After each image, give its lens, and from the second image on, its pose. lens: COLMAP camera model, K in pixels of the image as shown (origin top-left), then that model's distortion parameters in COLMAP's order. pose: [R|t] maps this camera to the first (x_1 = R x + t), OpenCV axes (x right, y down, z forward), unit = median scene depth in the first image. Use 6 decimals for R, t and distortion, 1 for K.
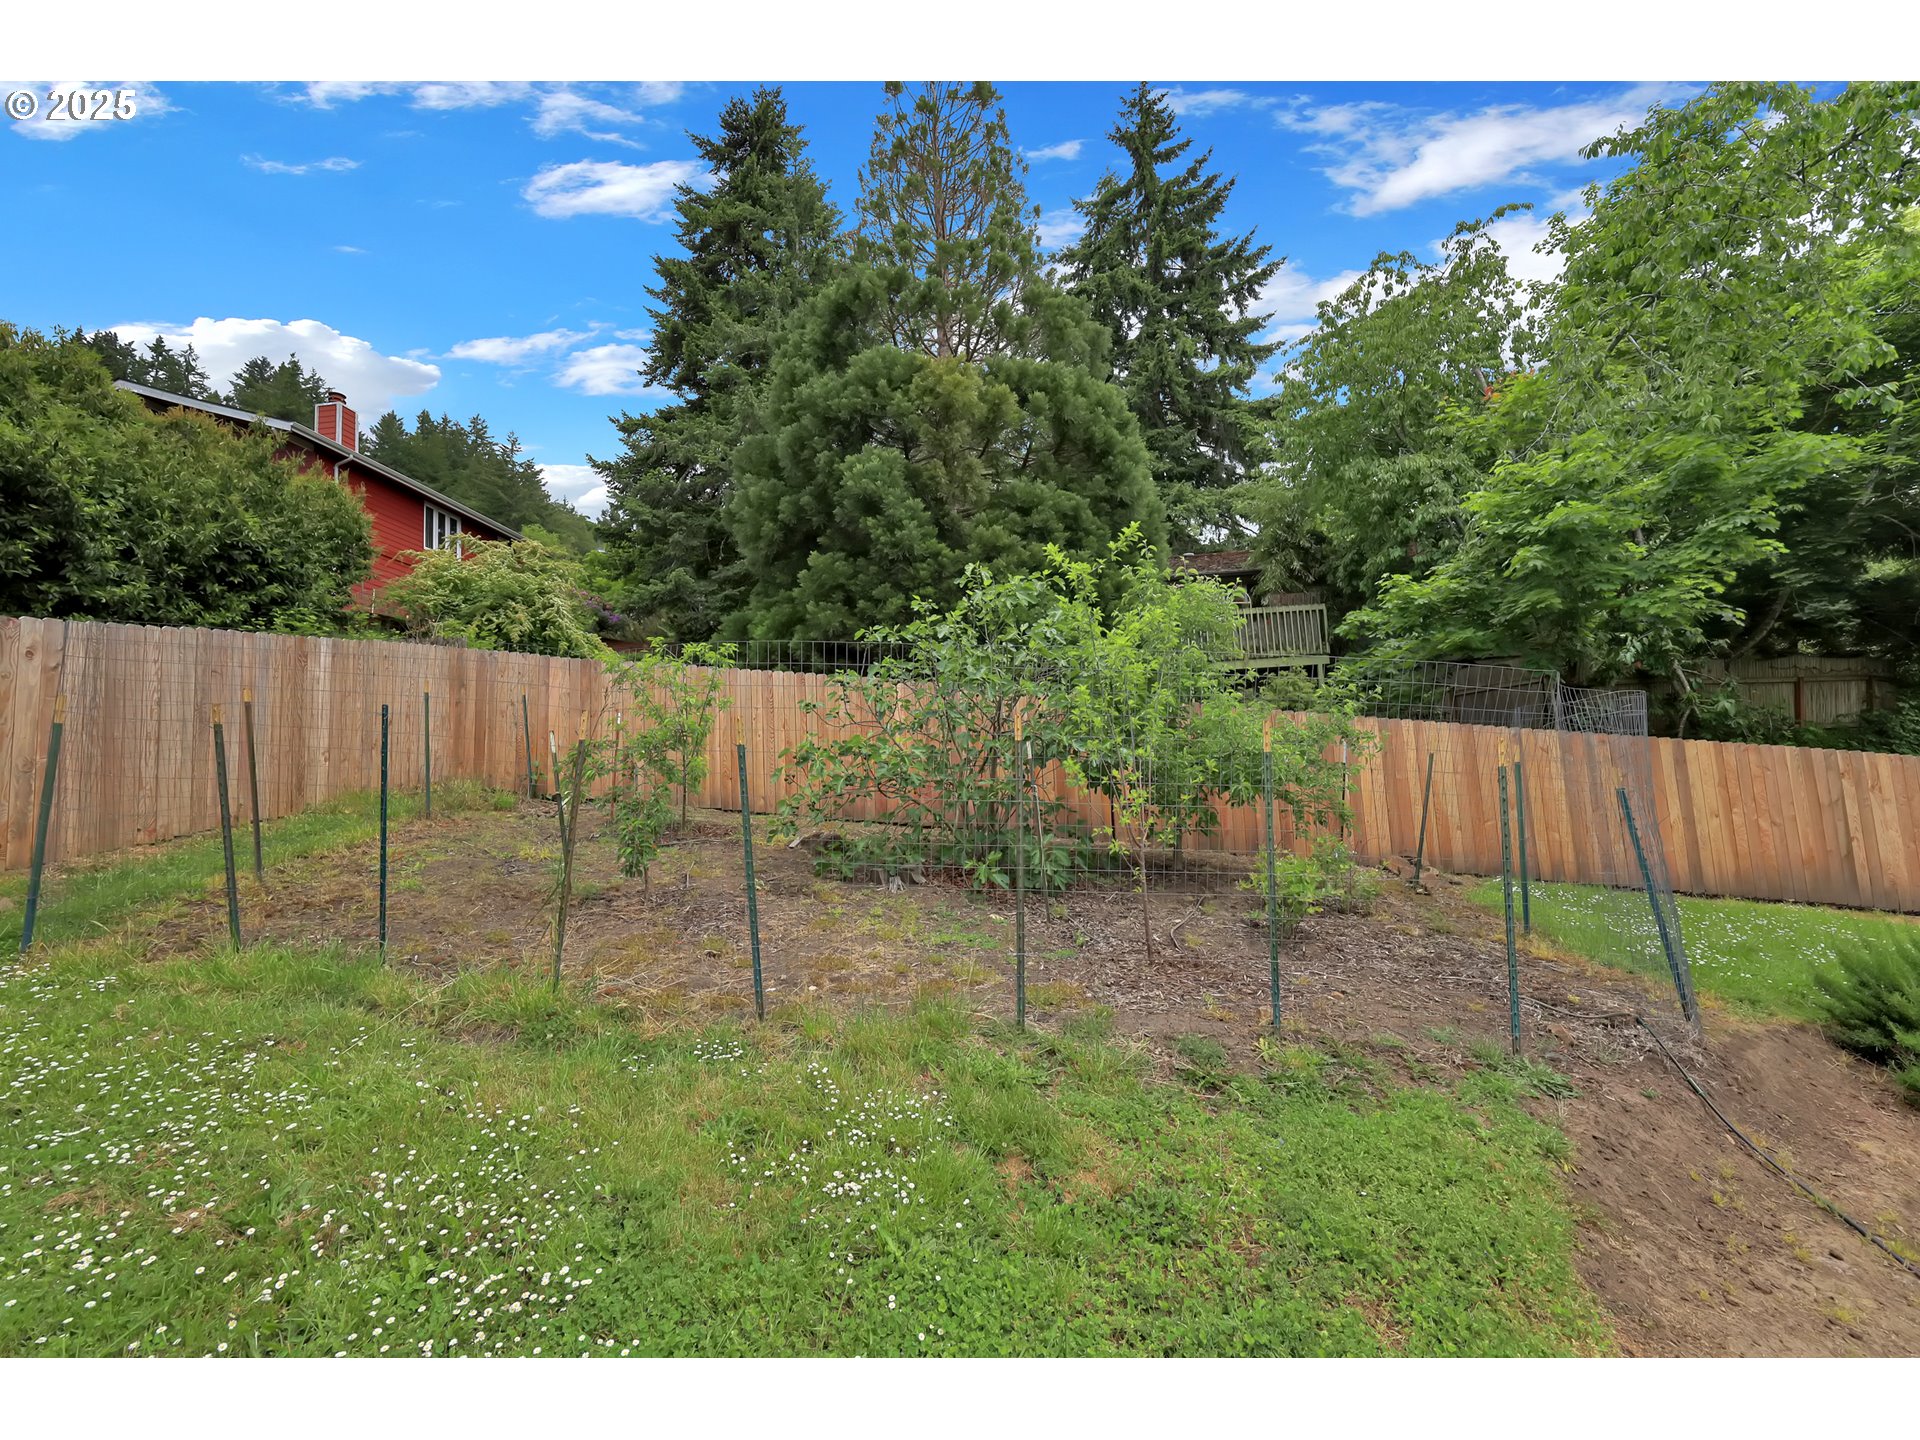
lens RADIAL K [[774.2, 0, 965.1], [0, 774.2, 722.0], [0, 0, 1]] dist [-0.001079, -0.000452]
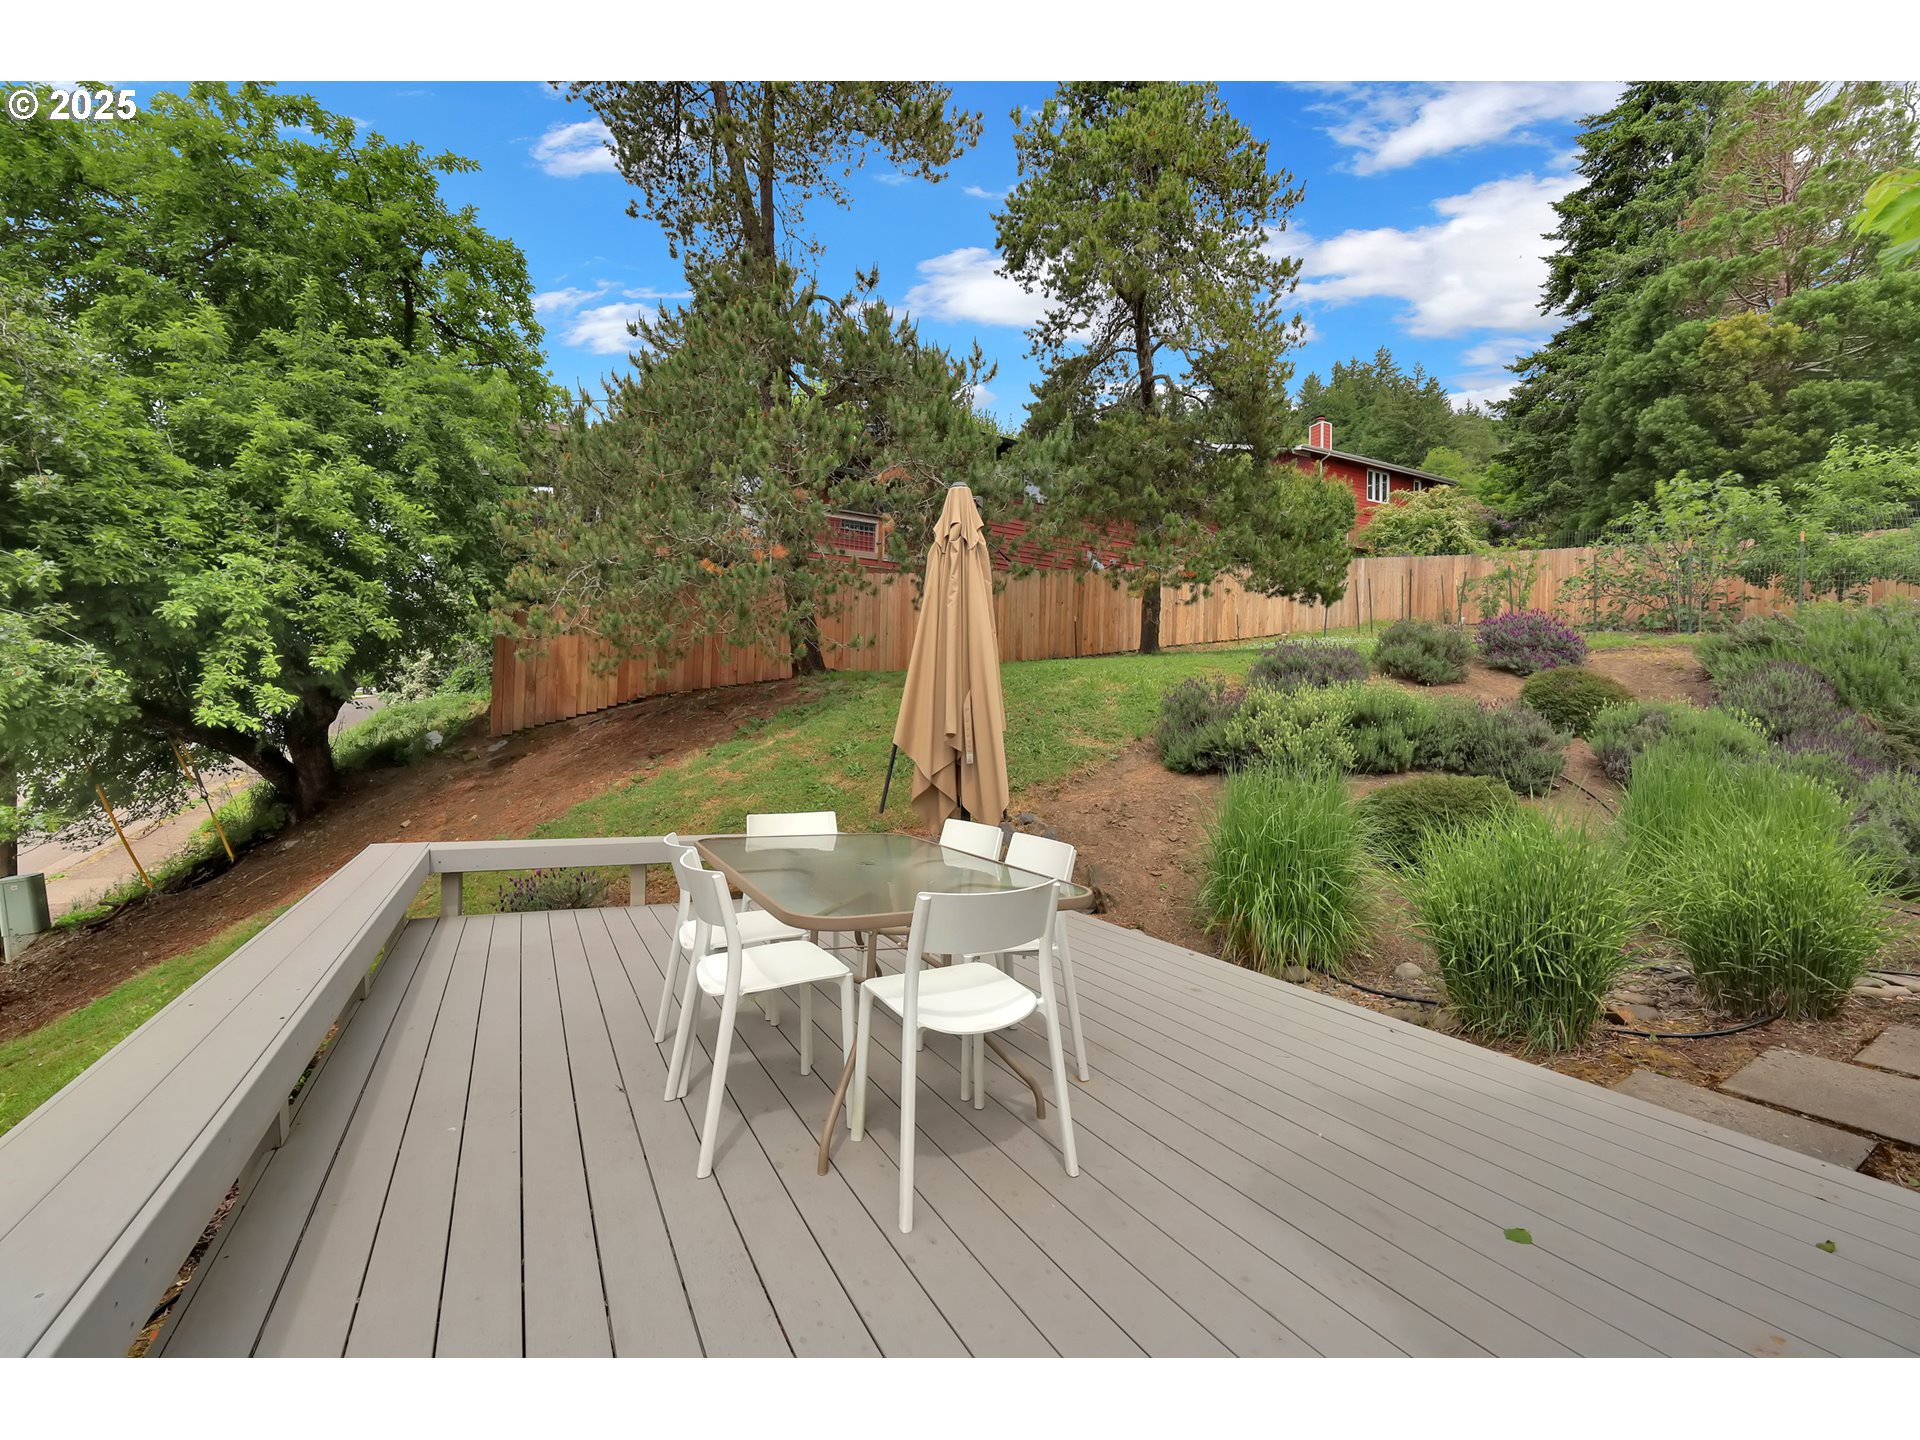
lens RADIAL K [[774.2, 0, 965.1], [0, 774.2, 722.0], [0, 0, 1]] dist [-0.001079, -0.000452]
pose [[0.498009, 0.052533, -0.865579, 0.358249], [0.036936, 0.995973, 0.081698, 0.081378], [0.866385, -0.072657, 0.494063, -0.680984]]
